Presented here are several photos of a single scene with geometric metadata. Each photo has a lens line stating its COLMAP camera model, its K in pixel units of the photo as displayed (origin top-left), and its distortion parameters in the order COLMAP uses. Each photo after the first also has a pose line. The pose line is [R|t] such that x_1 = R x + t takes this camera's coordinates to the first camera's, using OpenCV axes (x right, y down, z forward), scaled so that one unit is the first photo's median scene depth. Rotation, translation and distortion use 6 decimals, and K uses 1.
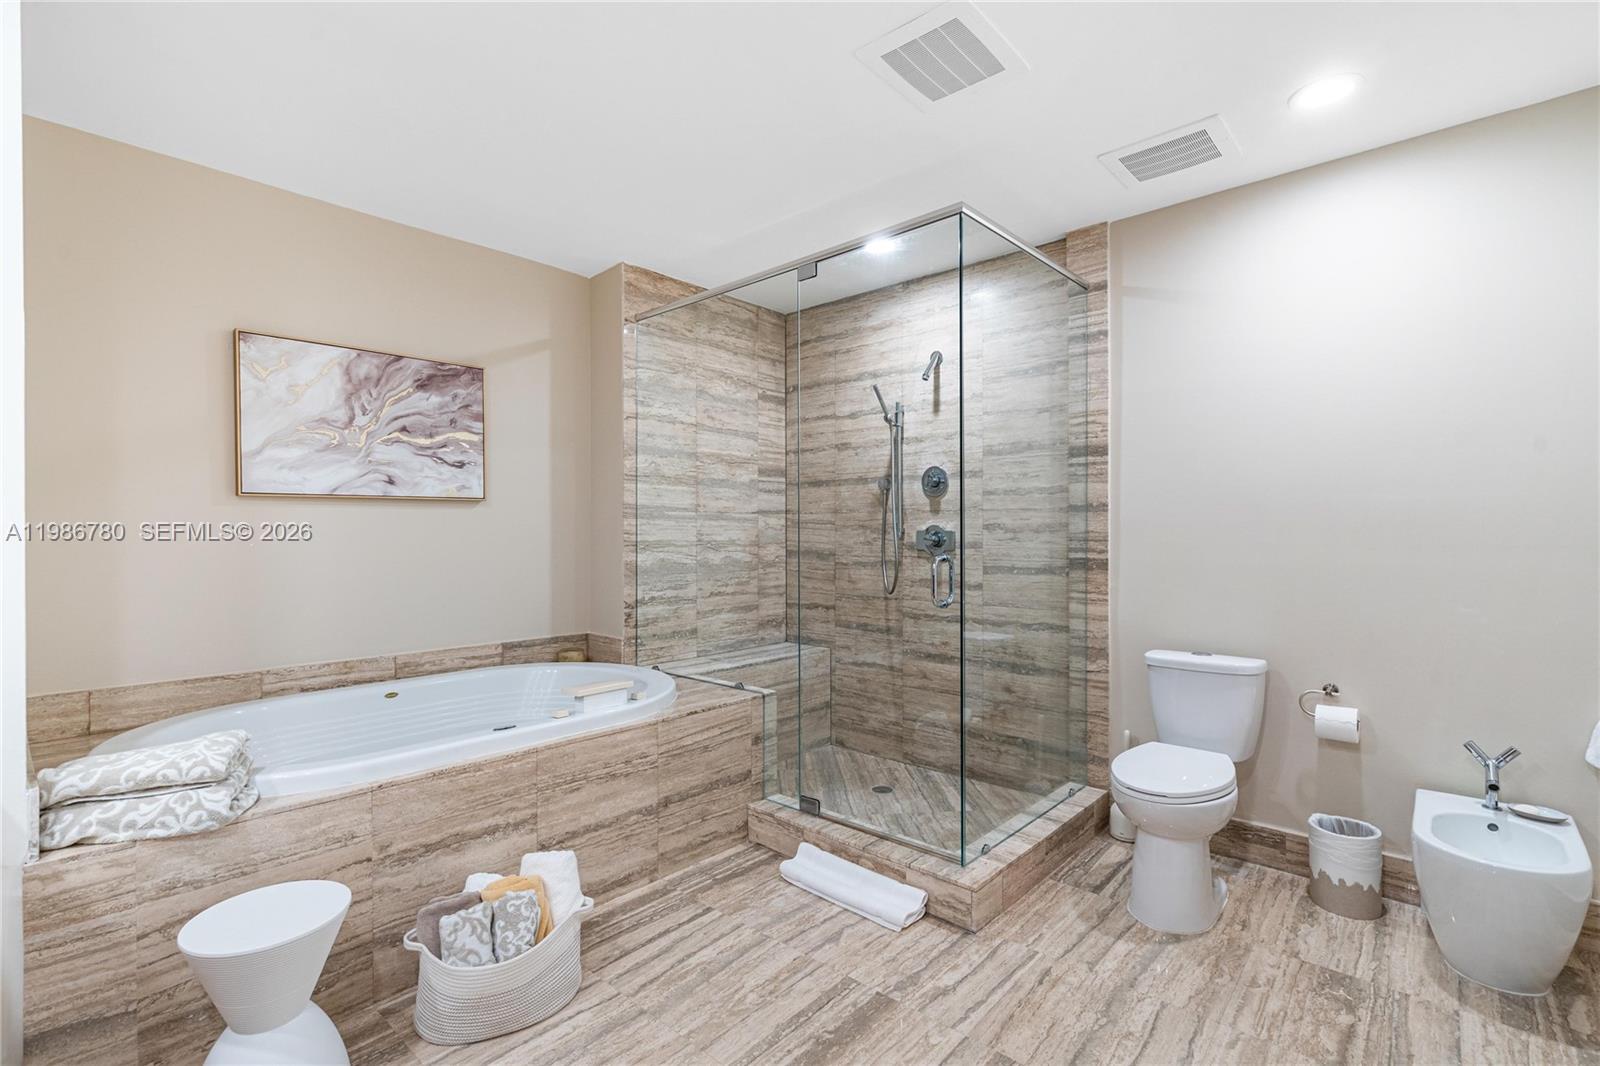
lens RADIAL K [[729.7, 0, 803.2], [0, 729.7, 528.9], [0, 0, 1]] dist [-0.000160, -0.001096]
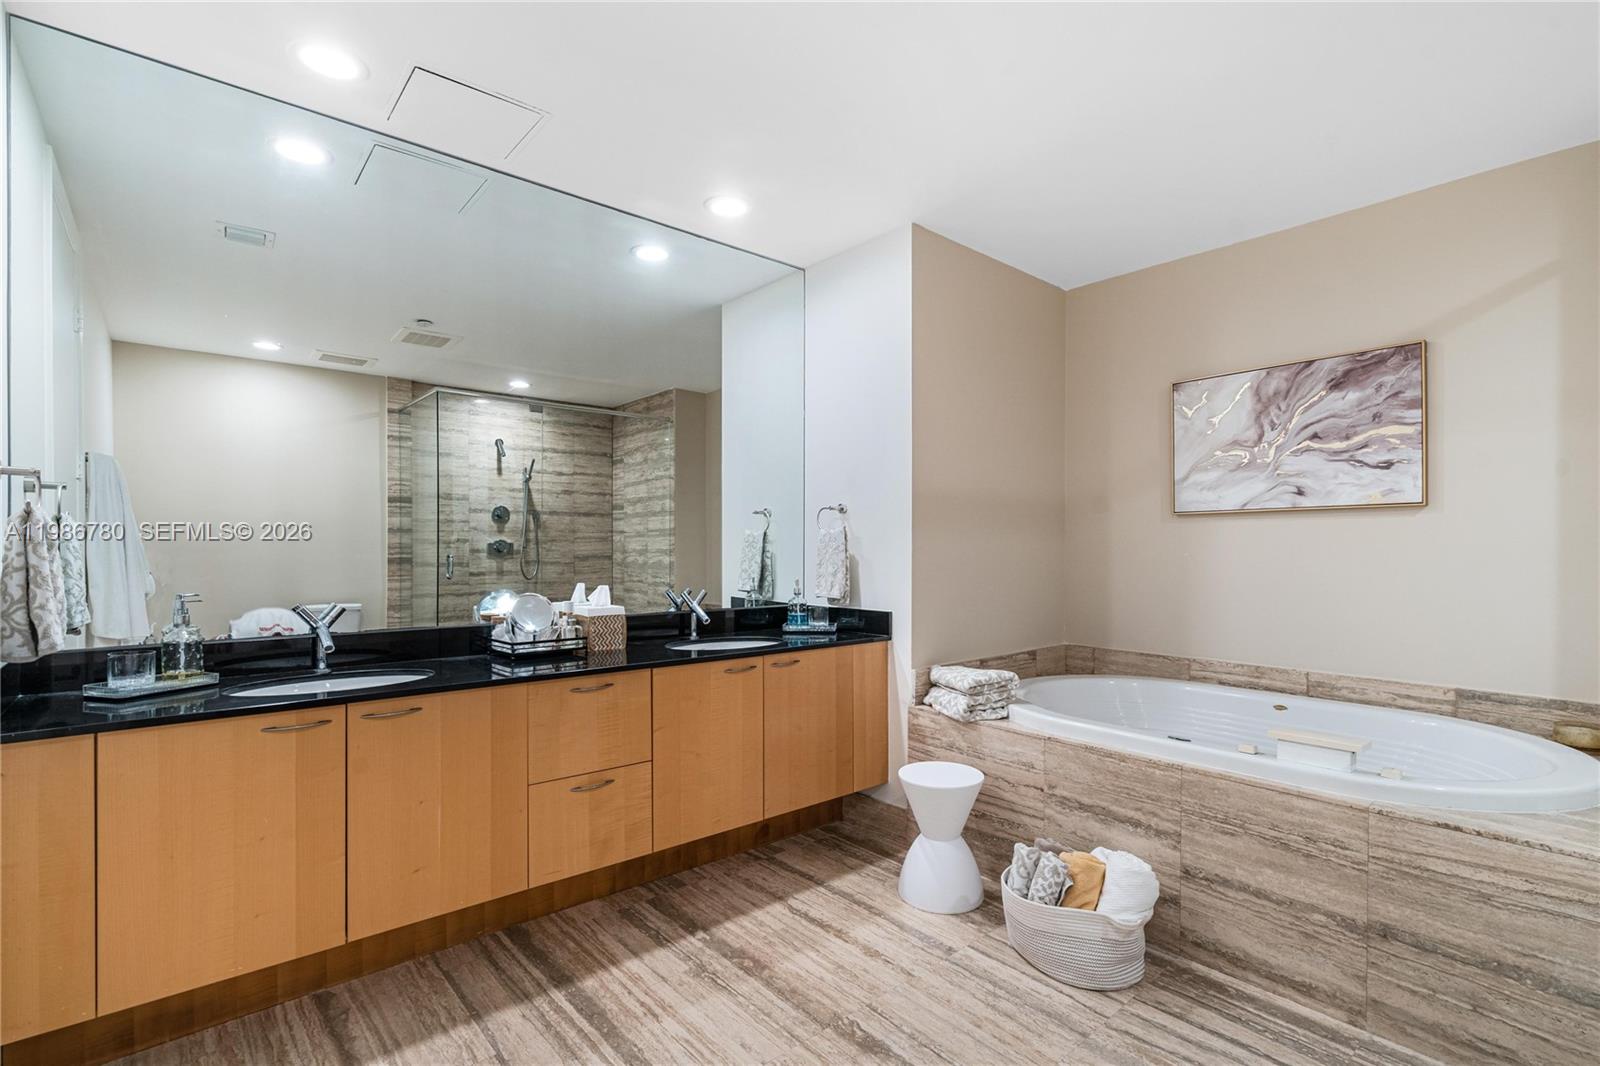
lens RADIAL K [[729.7, 0, 803.6], [0, 729.7, 544.3], [0, 0, 1]] dist [-0.000160, -0.001096]
pose [[-0.118329, 0.000209, -0.992974, 0.495617], [0.000601, 1.000000, 0.000138, 0.004155], [0.992974, -0.000581, -0.118329, 0.465701]]
